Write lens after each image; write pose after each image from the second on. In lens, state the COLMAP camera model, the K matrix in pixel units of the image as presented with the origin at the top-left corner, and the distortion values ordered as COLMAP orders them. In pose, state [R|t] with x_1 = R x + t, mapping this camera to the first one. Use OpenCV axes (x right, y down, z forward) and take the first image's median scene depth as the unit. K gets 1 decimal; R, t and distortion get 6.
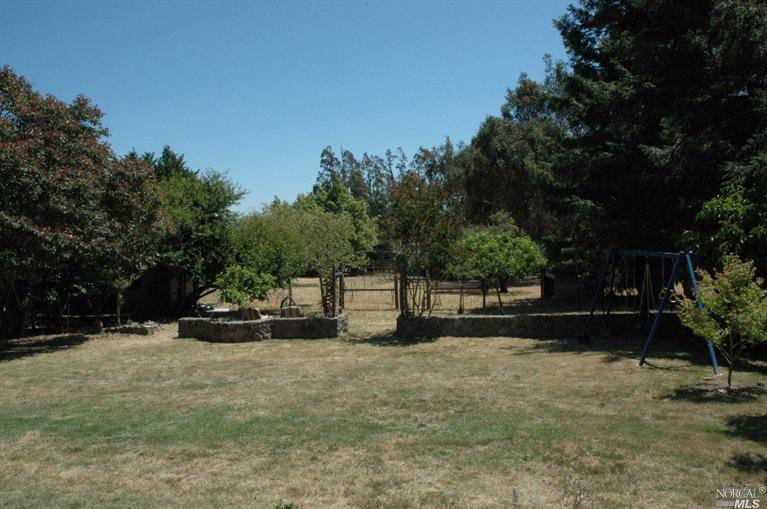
lens RADIAL K [[633.9, 0, 383.5], [0, 633.9, 254.5], [0, 0, 1]] dist [-0.159891, 0.176902]
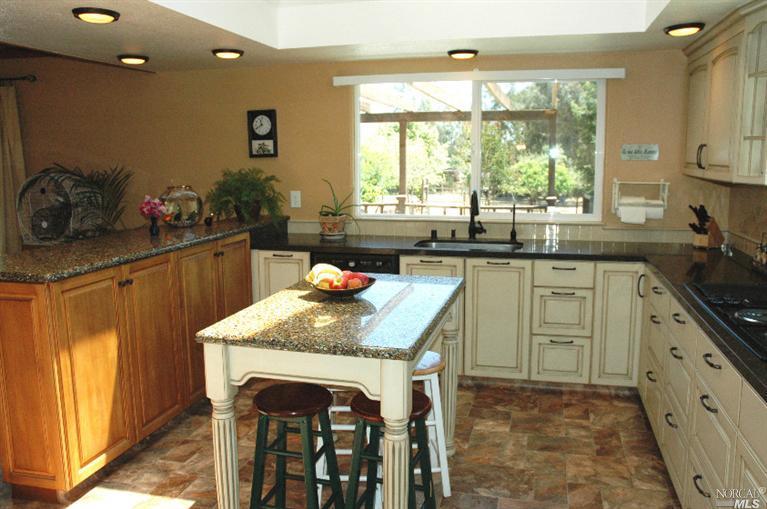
lens RADIAL K [[633.9, 0, 383.5], [0, 633.9, 254.5], [0, 0, 1]] dist [-0.159891, 0.176902]
pose [[0.994743, 0.035813, -0.095933, -0.013856], [-0.024197, 0.992524, 0.119624, 0.008304], [0.099500, -0.116674, 0.988174, -0.249397]]
